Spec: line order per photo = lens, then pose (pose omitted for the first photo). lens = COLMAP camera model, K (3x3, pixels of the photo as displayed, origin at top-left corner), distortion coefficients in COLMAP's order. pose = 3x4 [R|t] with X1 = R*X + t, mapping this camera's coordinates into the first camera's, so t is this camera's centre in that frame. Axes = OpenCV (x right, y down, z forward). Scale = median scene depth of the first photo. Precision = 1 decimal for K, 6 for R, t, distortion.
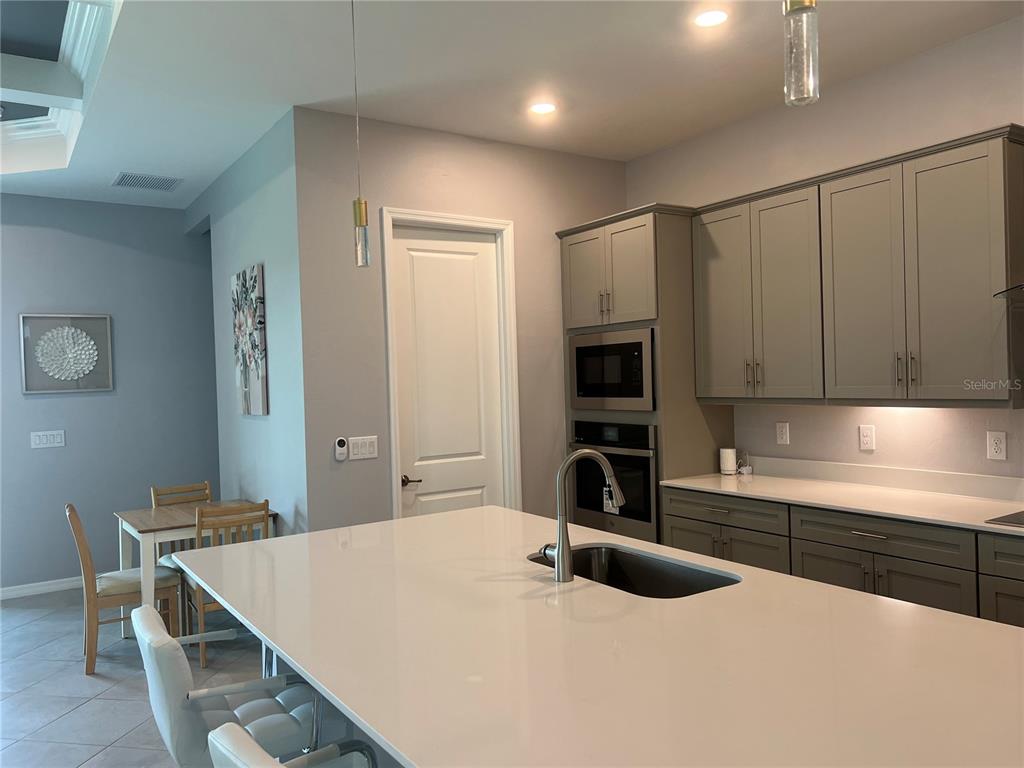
lens RADIAL K [[769.6, 0, 508.2], [0, 769.6, 382.3], [0, 0, 1]] dist [0.063719, -0.061064]
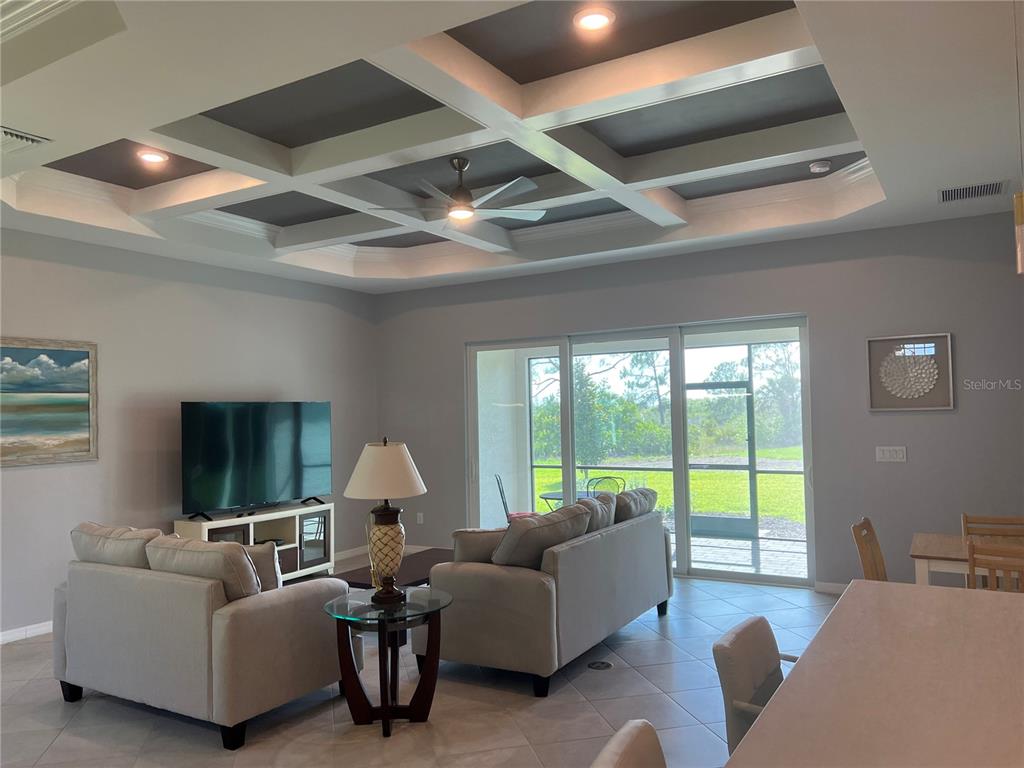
lens RADIAL K [[769.6, 0, 508.0], [0, 769.6, 383.1], [0, 0, 1]] dist [0.063719, -0.061064]
pose [[0.428168, -0.009111, -0.903653, 0.191307], [-0.000845, 0.999945, -0.010482, -0.015946], [0.903699, 0.005251, 0.428136, 0.098187]]
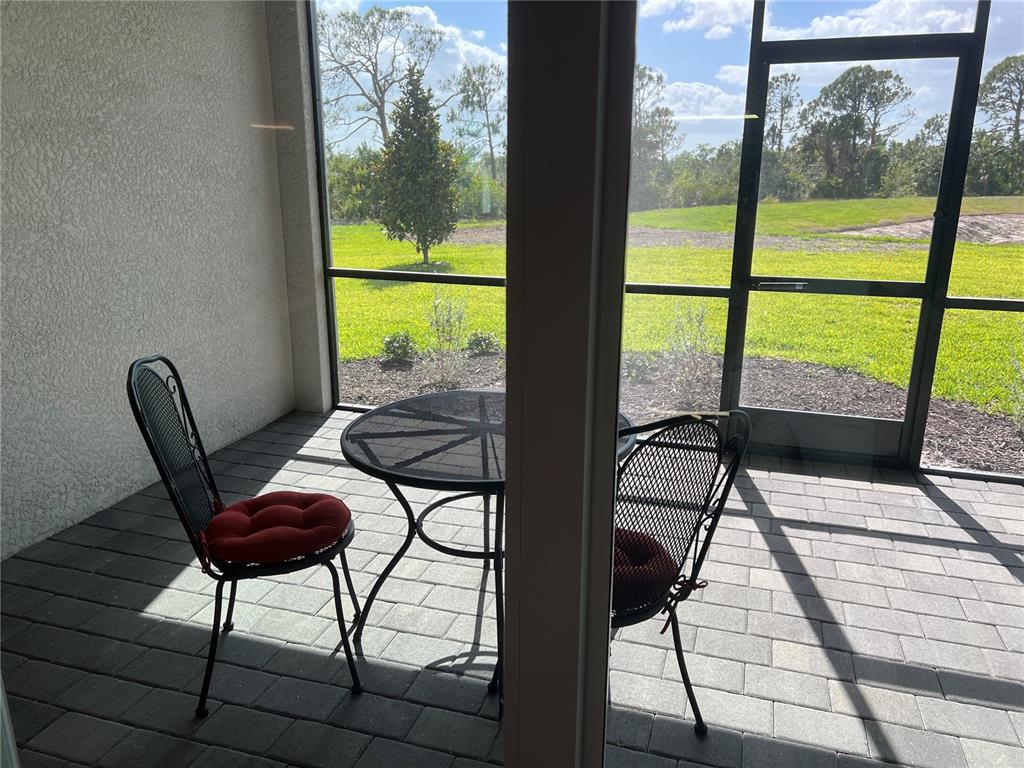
lens RADIAL K [[769.6, 0, 511.8], [0, 769.6, 386.6], [0, 0, 1]] dist [0.063719, -0.061064]
pose [[0.627018, 0.249207, -0.738068, -1.157785], [-0.032979, 0.955092, 0.294468, 0.071079], [0.778306, -0.160296, 0.607079, 0.817655]]
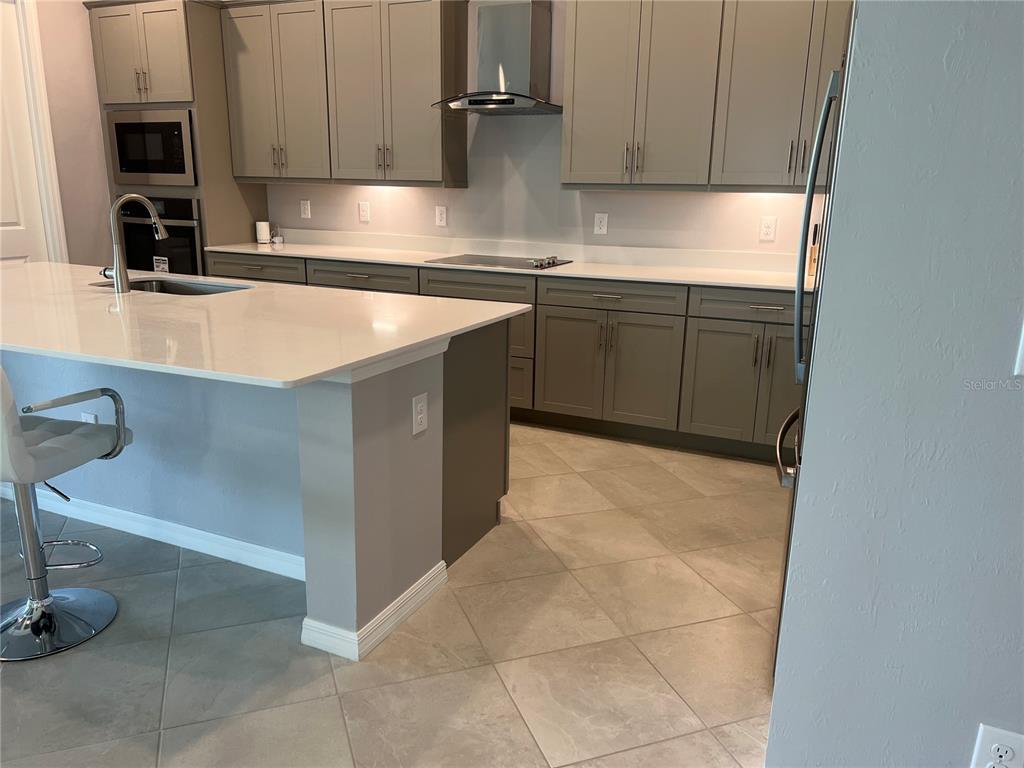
lens RADIAL K [[769.6, 0, 506.6], [0, 769.6, 384.9], [0, 0, 1]] dist [0.063719, -0.061064]
pose [[0.856195, -0.086680, 0.509330, -0.032281], [-0.038878, 0.972221, 0.230813, 0.038677], [-0.515188, -0.217423, 0.829041, -0.269195]]
